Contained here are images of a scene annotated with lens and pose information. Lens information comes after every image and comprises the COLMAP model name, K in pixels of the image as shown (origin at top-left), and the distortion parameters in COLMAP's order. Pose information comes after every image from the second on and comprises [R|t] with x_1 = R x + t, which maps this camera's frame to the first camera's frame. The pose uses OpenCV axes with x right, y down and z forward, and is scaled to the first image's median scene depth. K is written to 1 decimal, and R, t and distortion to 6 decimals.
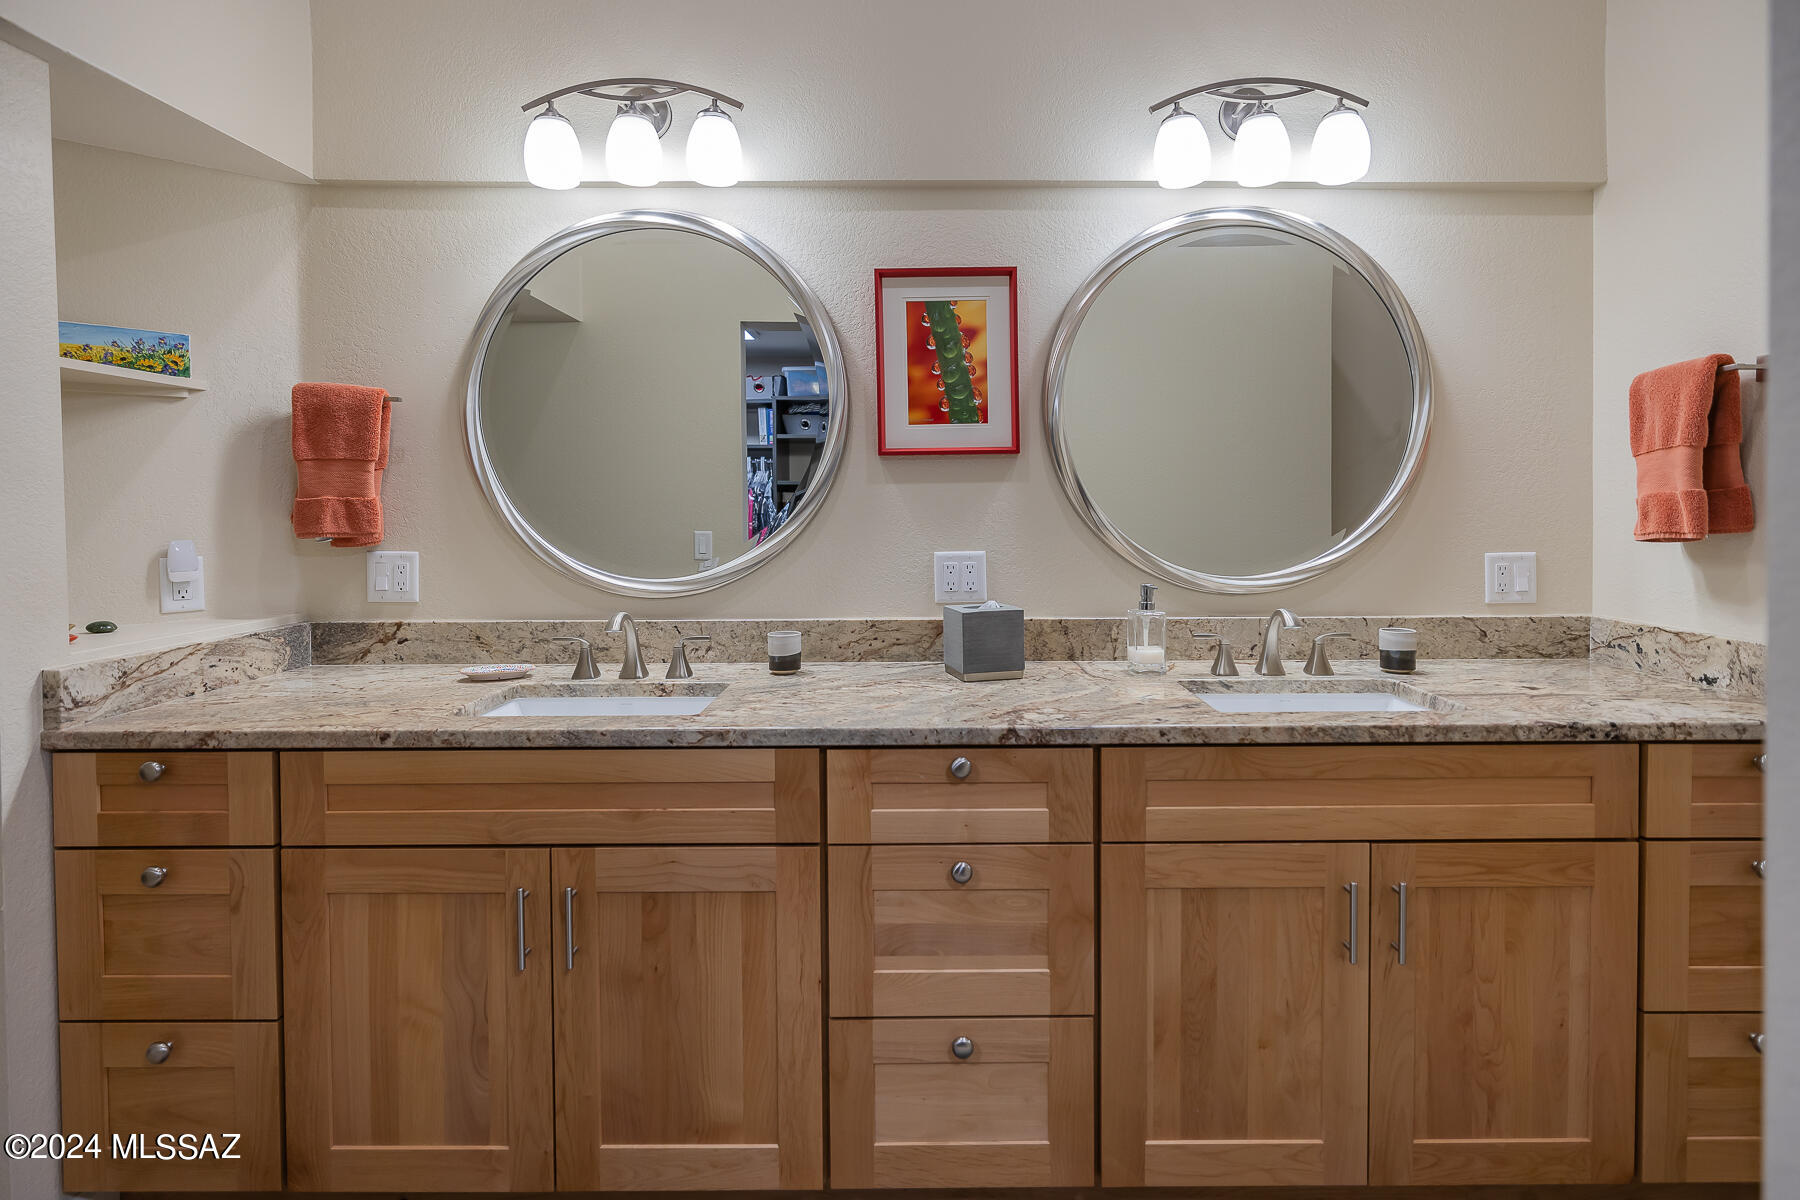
lens RADIAL K [[912.6, 0, 922.2], [0, 912.6, 529.0], [0, 0, 1]] dist [-0.000268, -0.000432]
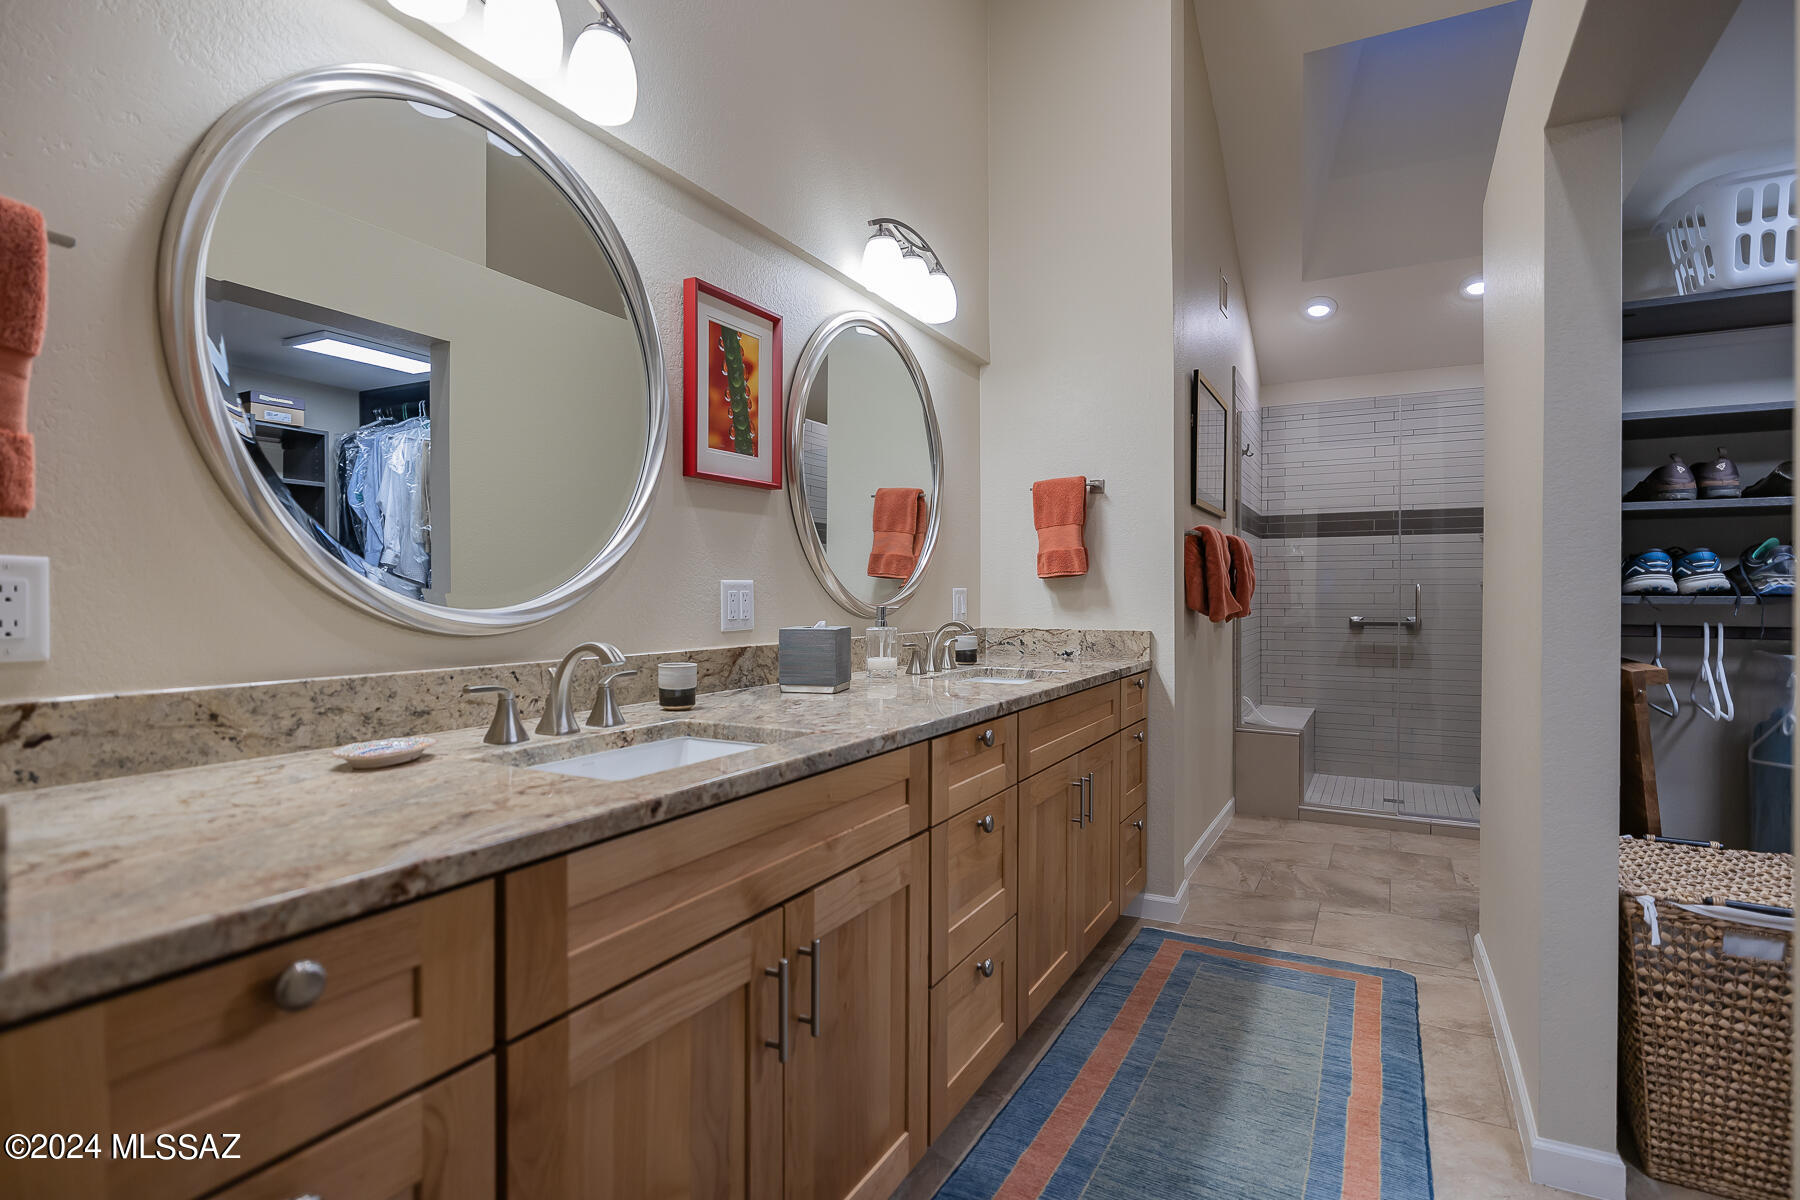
lens RADIAL K [[912.6, 0, 900.5], [0, 912.6, 600.5], [0, 0, 1]] dist [-0.000268, -0.000432]
pose [[0.471344, 0.000505, 0.881949, -0.814293], [0.016405, 0.999822, -0.009341, 0.063495], [-0.881797, 0.018871, 0.471252, 0.388136]]
